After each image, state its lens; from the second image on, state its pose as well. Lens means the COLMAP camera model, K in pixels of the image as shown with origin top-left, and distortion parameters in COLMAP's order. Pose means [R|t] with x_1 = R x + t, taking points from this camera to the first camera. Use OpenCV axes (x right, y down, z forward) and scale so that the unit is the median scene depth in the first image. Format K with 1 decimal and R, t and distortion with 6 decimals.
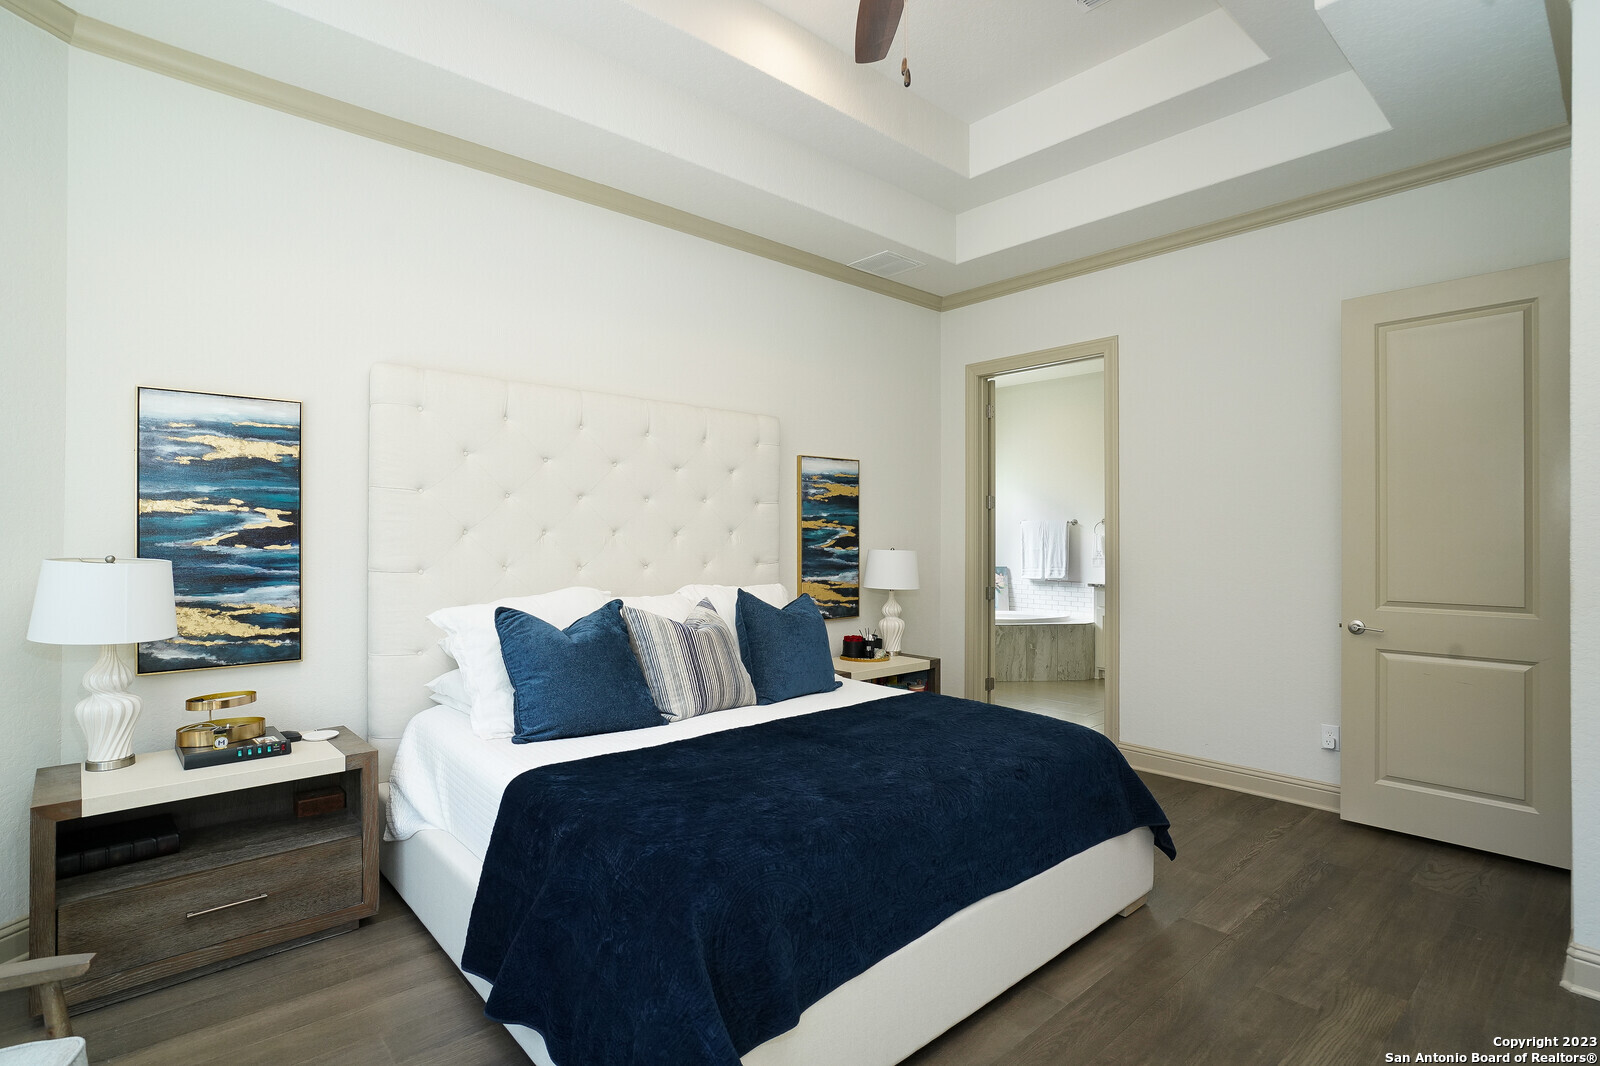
lens RADIAL K [[781.7, 0, 800.0], [0, 781.7, 533.0], [0, 0, 1]] dist [-0.029024, 0.001311]
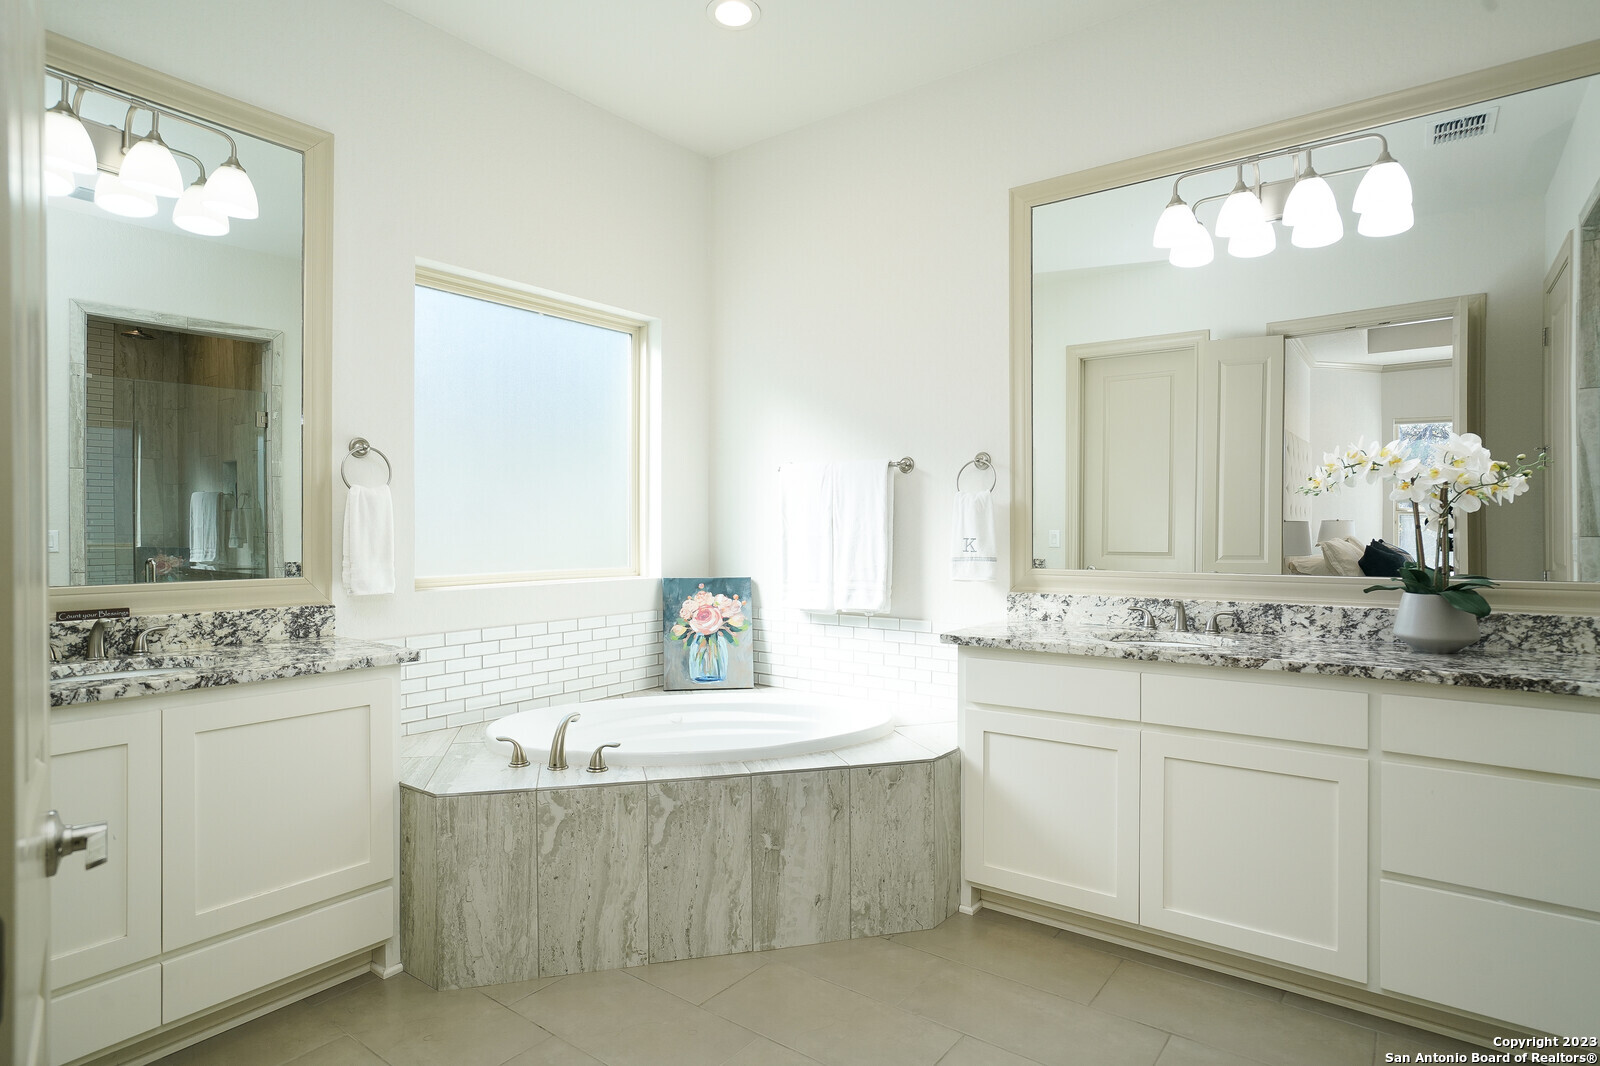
lens RADIAL K [[857.5, 0, 800.0], [0, 857.5, 533.0], [0, 0, 1]] dist [0.000771, 0.000201]
pose [[0.980006, 0.001958, 0.198958, 0.238199], [-0.002998, 0.999983, 0.004924, 0.020135], [-0.198945, -0.005422, 0.979996, 0.654184]]
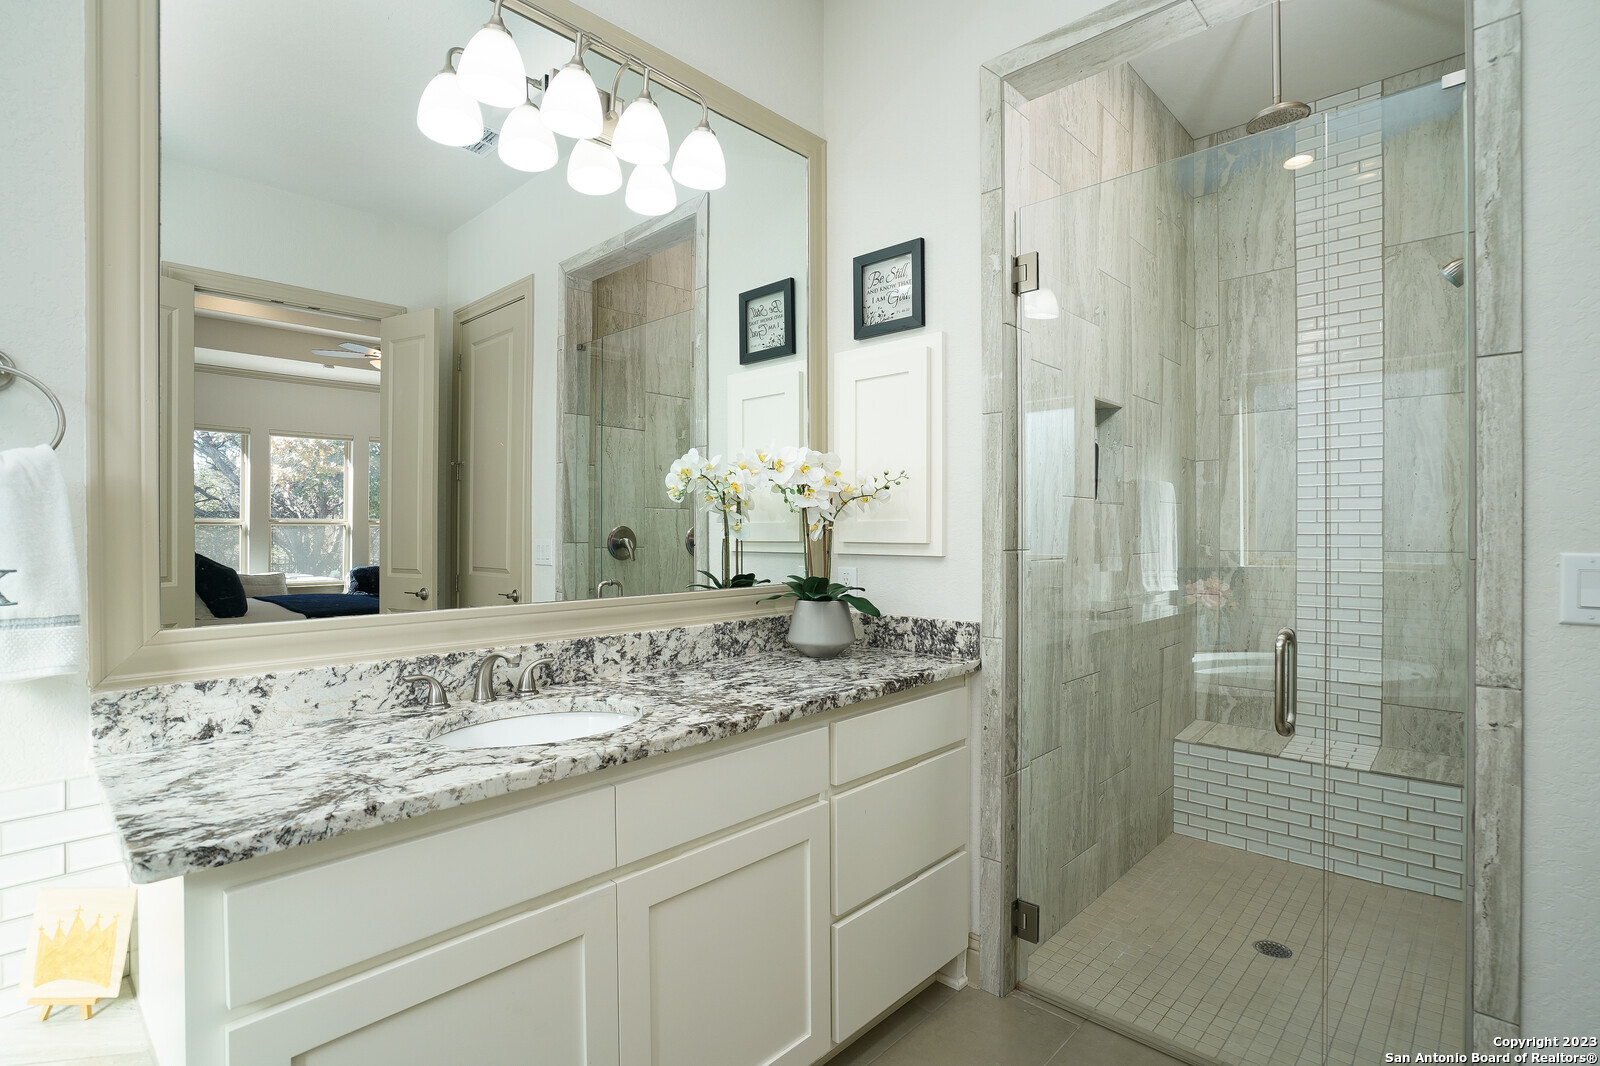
lens RADIAL K [[781.7, 0, 800.0], [0, 781.7, 533.0], [0, 0, 1]] dist [-0.029024, 0.001311]
pose [[-0.083076, 0.006748, 0.996520, 0.252348], [0.003304, 0.999973, -0.006496, 0.019477], [-0.996538, 0.002753, -0.083096, 0.901814]]
